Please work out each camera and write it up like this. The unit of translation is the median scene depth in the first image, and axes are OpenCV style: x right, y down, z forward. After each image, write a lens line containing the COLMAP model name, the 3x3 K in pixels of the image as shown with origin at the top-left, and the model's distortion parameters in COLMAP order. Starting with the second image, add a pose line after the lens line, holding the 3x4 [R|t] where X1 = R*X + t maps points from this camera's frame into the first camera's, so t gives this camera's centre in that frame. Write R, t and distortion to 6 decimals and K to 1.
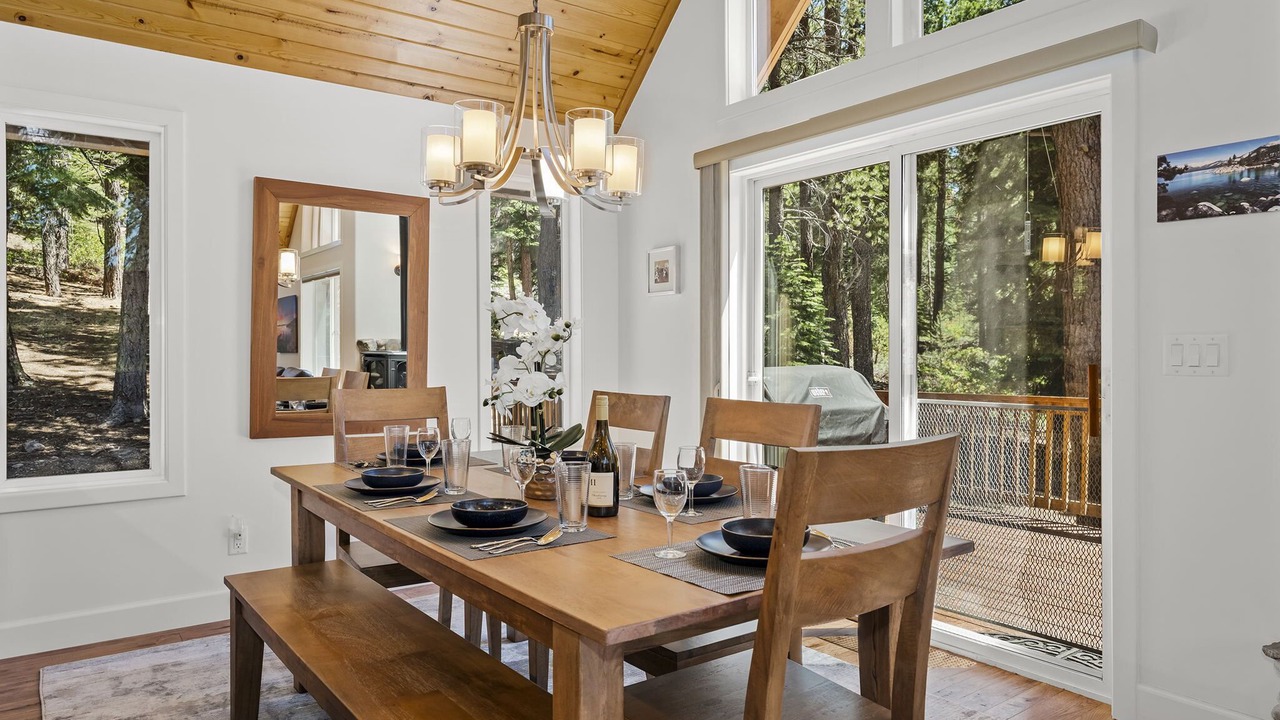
lens RADIAL K [[869.4, 0, 636.5], [0, 869.4, 355.0], [0, 0, 1]] dist [0.001963, 0.001607]
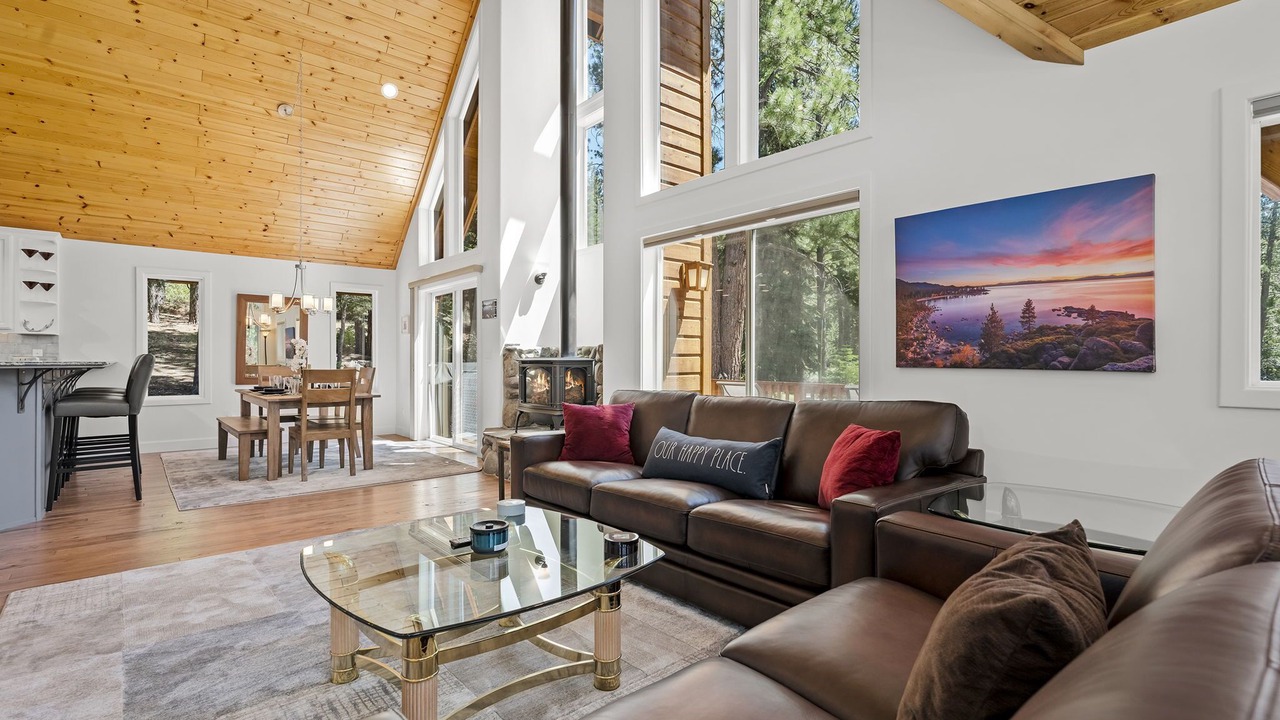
lens RADIAL K [[608.5, 0, 639.0], [0, 608.5, 364.9], [0, 0, 1]] dist [0.016155, 0.000254]
pose [[0.996795, 0.005532, 0.079812, 0.746288], [-0.005966, 0.999969, 0.005198, 0.019098], [-0.079781, -0.005657, 0.996796, -1.167677]]
